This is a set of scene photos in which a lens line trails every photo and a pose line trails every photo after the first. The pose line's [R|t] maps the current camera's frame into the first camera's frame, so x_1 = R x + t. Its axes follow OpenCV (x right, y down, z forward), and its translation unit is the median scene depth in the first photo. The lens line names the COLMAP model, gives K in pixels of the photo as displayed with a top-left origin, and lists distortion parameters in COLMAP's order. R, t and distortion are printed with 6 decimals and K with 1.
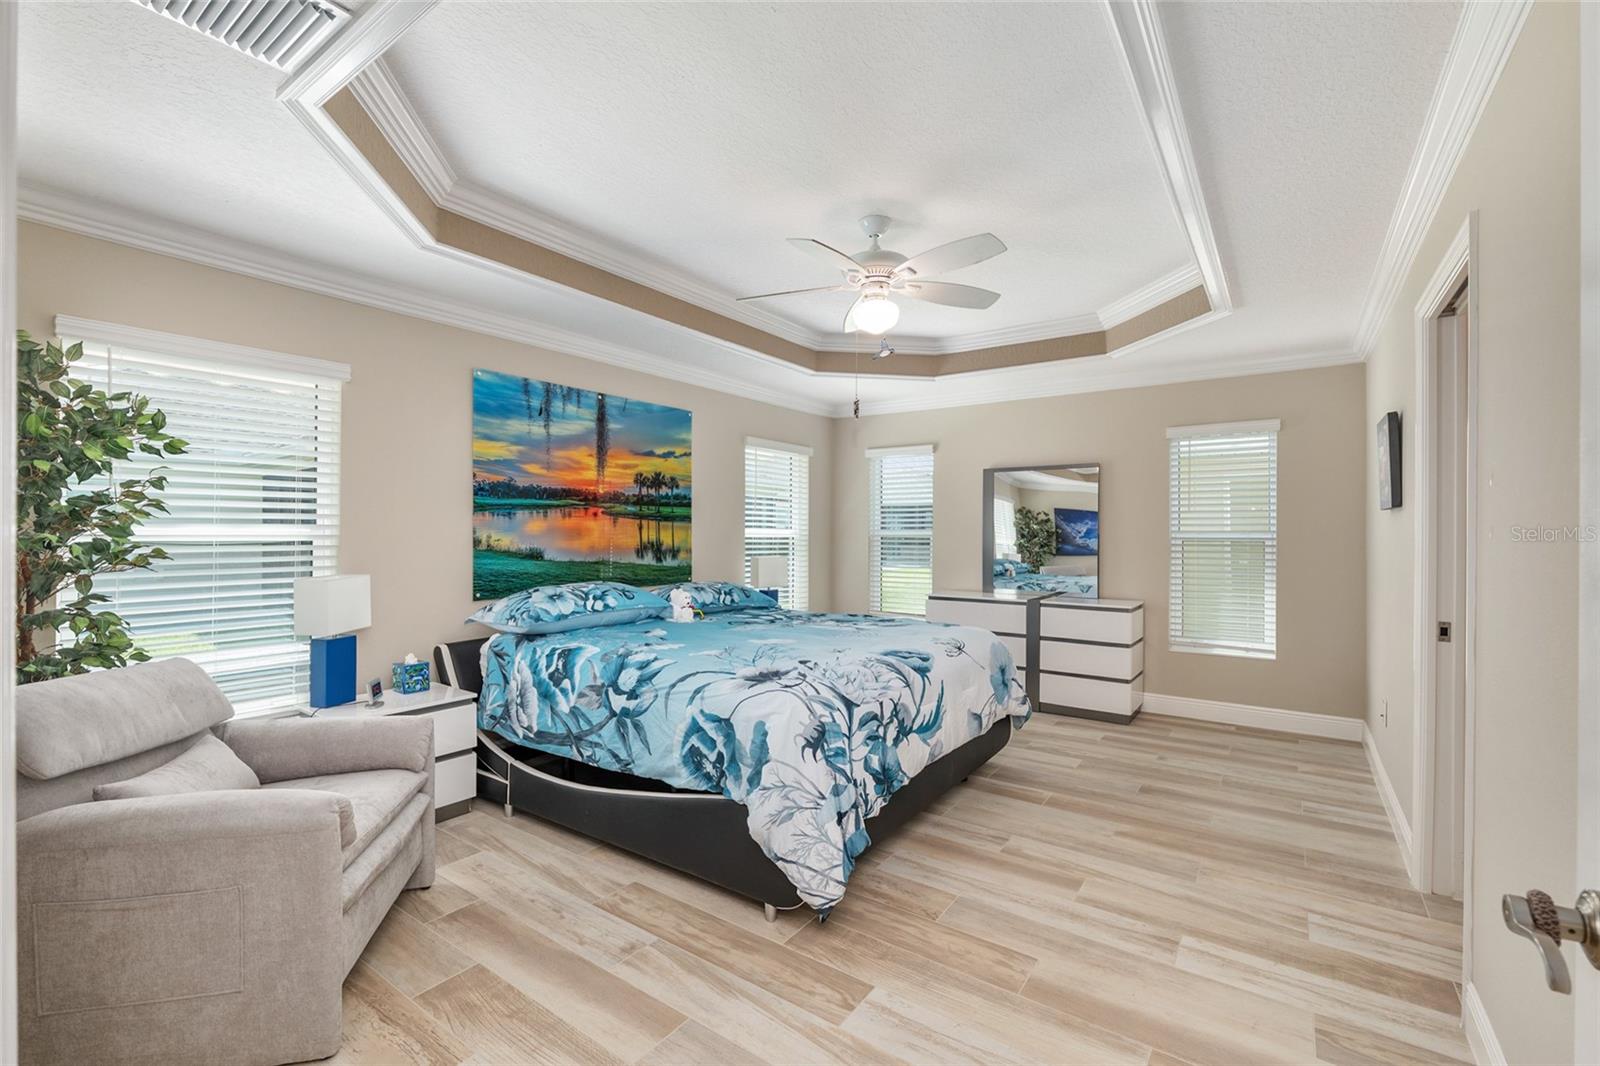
lens RADIAL K [[702.8, 0, 798.5], [0, 702.8, 536.7], [0, 0, 1]] dist [-0.003250, -0.000673]
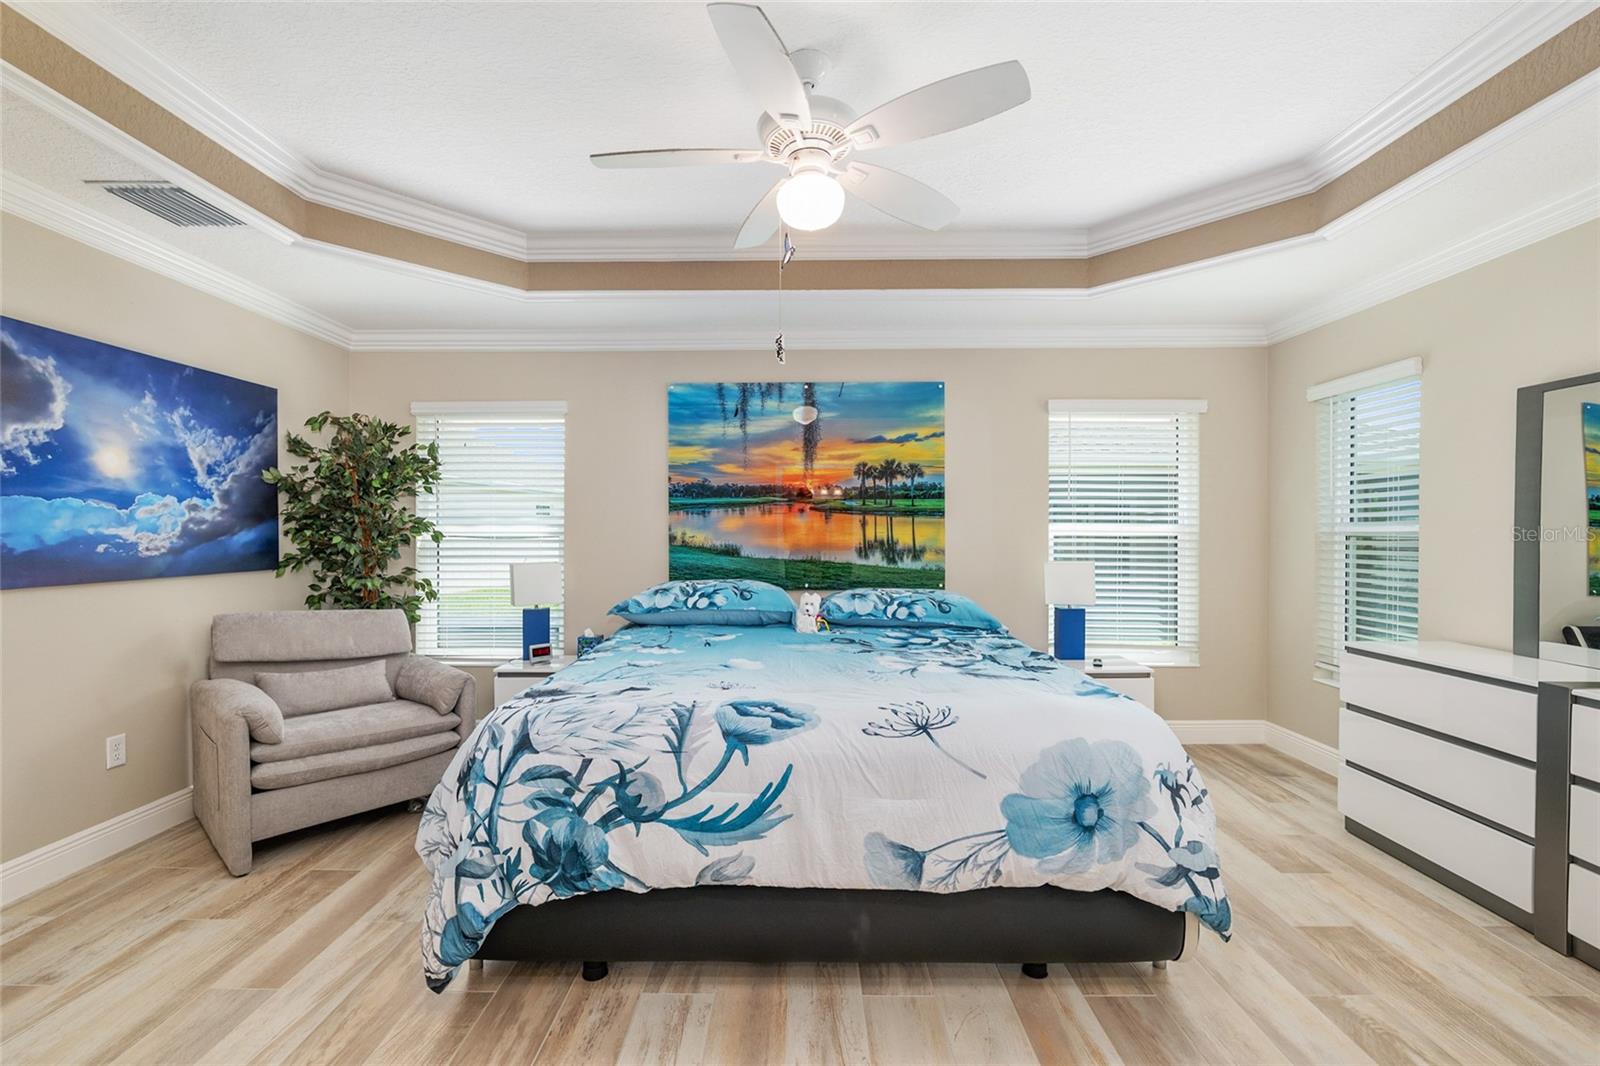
lens RADIAL K [[702.8, 0, 798.5], [0, 702.8, 536.7], [0, 0, 1]] dist [-0.003250, -0.000673]
pose [[0.564701, 0.002169, -0.825293, 0.531241], [-0.003009, 0.999995, 0.000569, 0.003434], [0.825290, 0.002162, 0.564705, 0.489403]]
